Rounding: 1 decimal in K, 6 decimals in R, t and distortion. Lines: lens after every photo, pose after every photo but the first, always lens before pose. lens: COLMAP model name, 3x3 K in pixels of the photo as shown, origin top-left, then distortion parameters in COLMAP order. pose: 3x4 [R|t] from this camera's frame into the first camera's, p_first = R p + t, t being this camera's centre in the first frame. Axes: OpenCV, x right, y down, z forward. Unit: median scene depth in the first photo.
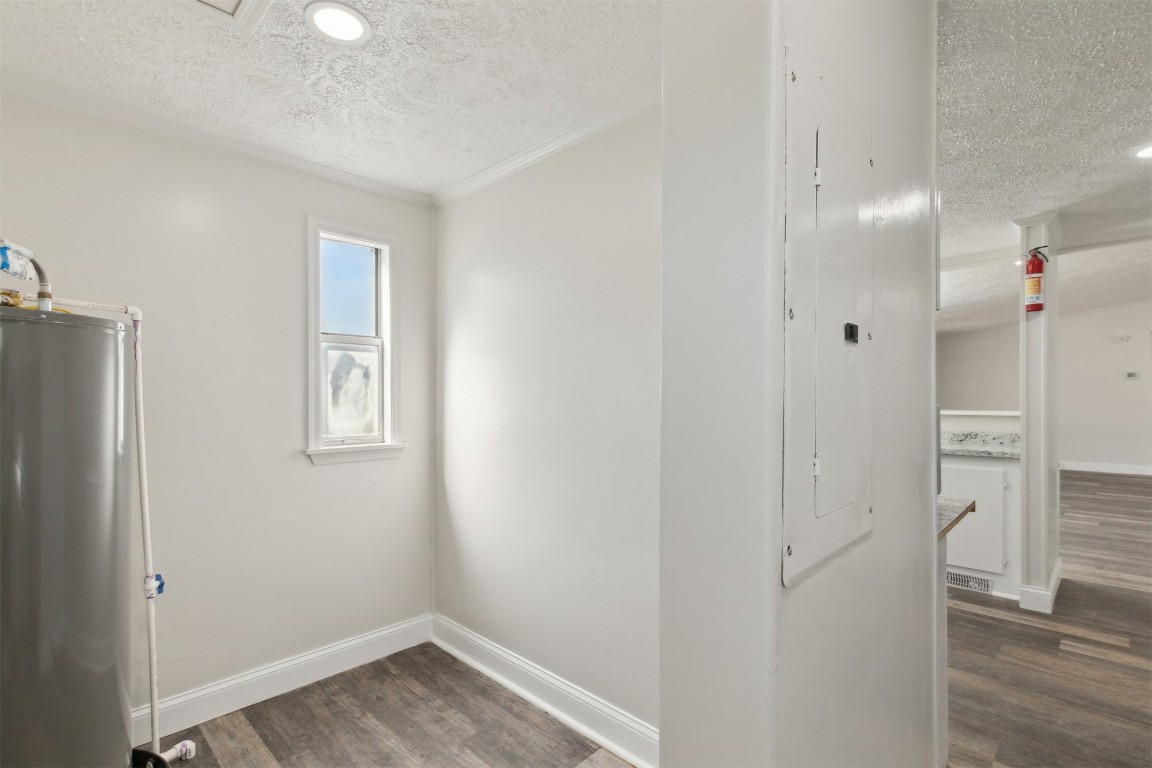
lens RADIAL K [[544.3, 0, 581.6], [0, 544.3, 388.9], [0, 0, 1]] dist [0.005002, 0.000252]
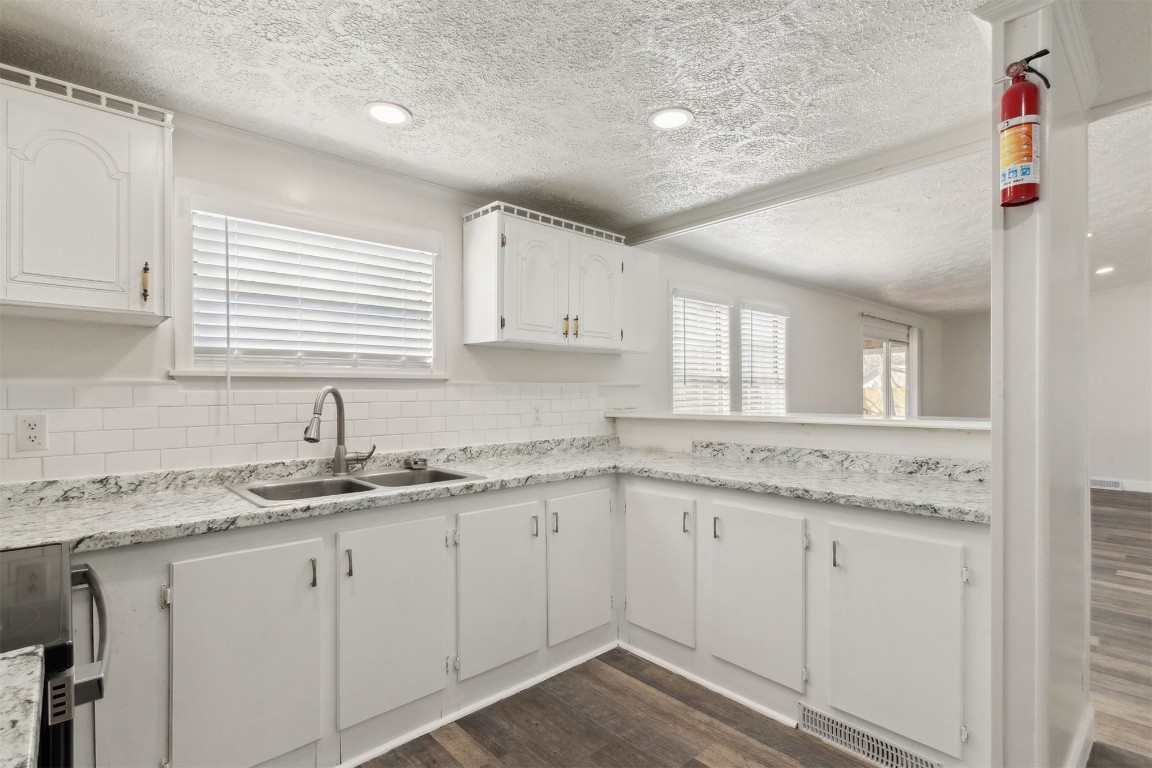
lens RADIAL K [[559.1, 0, 588.1], [0, 559.1, 398.6], [0, 0, 1]] dist [0.006336, -0.001739]
pose [[0.998735, -0.008645, -0.049528, 0.485006], [0.009305, 0.999871, 0.013112, 0.009576], [0.049408, -0.013556, 0.998687, 0.507666]]
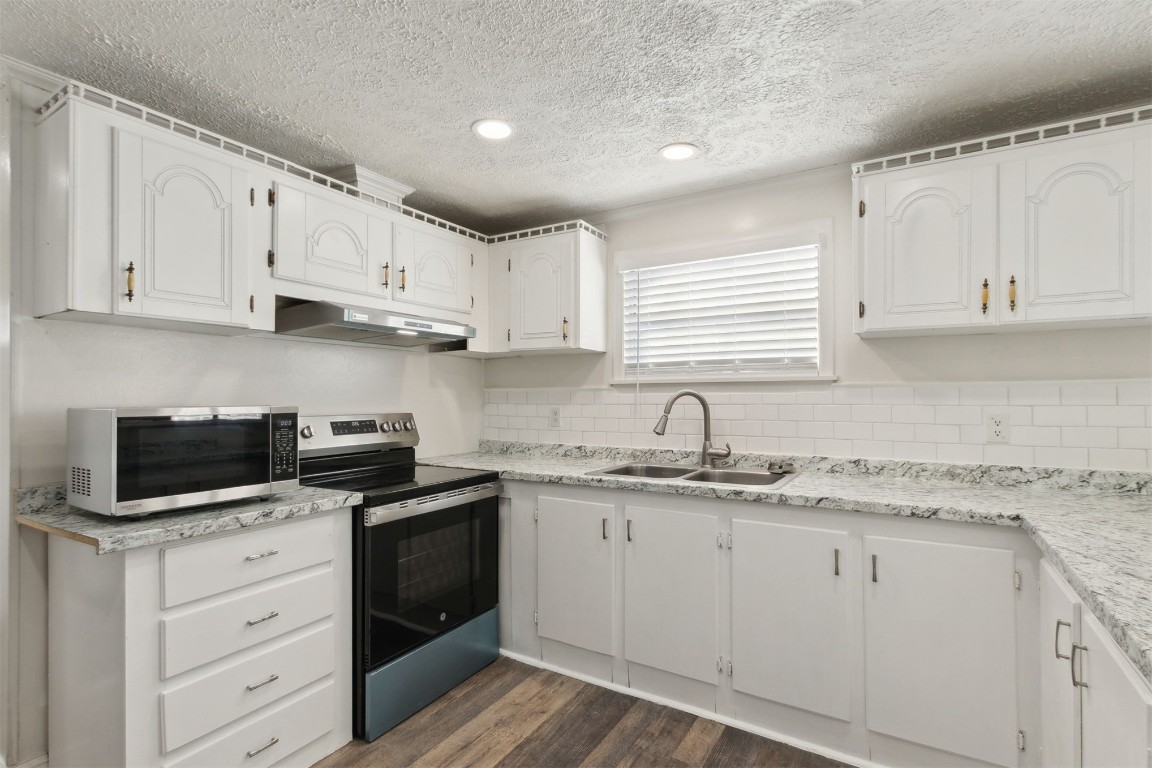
lens RADIAL K [[559.1, 0, 575.3], [0, 559.1, 393.6], [0, 0, 1]] dist [0.006336, -0.001739]
pose [[0.203268, -0.002079, -0.979121, 0.987811], [0.010904, 0.999941, 0.000140, 0.002417], [0.979062, -0.010705, 0.203279, 0.916476]]
